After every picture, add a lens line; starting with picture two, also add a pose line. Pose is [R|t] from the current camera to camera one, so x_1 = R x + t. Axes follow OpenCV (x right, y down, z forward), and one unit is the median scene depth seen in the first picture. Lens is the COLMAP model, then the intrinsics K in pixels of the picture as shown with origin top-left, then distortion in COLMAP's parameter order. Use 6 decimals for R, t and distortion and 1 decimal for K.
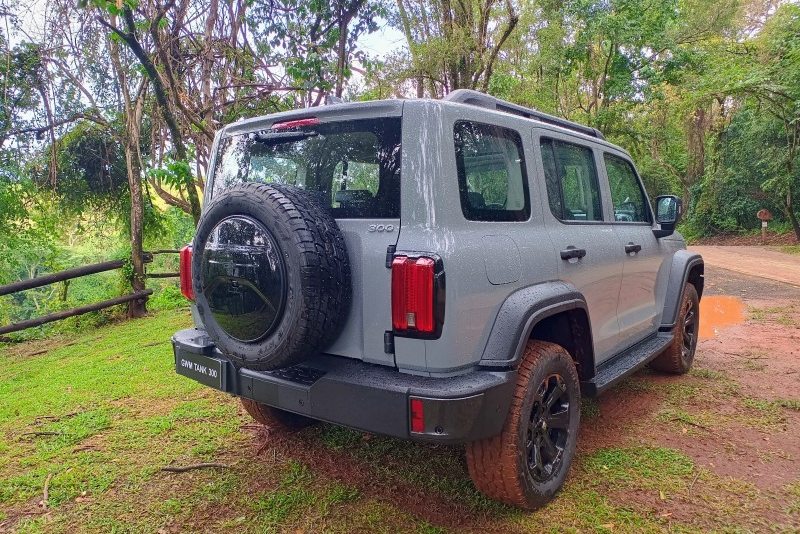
lens RADIAL K [[616.0, 0, 379.7], [0, 616.0, 267.9], [0, 0, 1]] dist [0.008748, 0.000378]
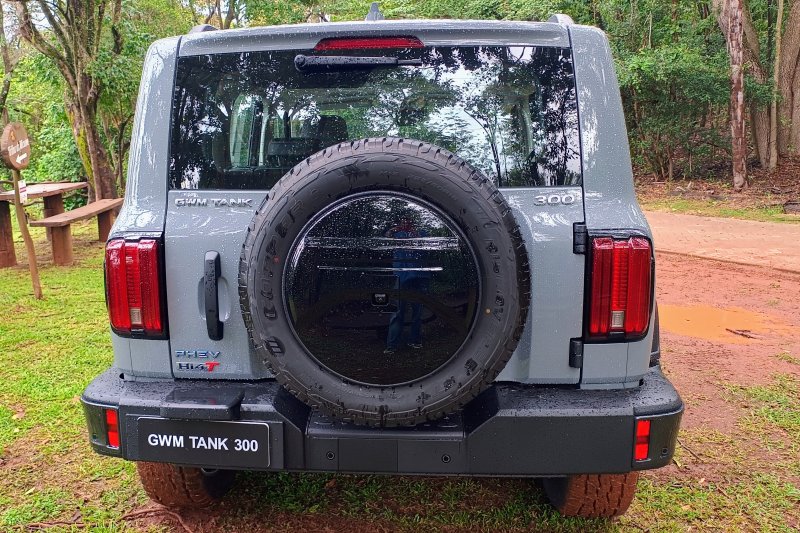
lens RADIAL K [[616.0, 0, 379.7], [0, 616.0, 267.4], [0, 0, 1]] dist [0.008748, 0.000378]
pose [[0.822920, -0.074983, 0.563187, -0.592528], [0.055815, 0.997127, 0.051202, -0.034325], [-0.565409, -0.010701, 0.824741, 0.515377]]
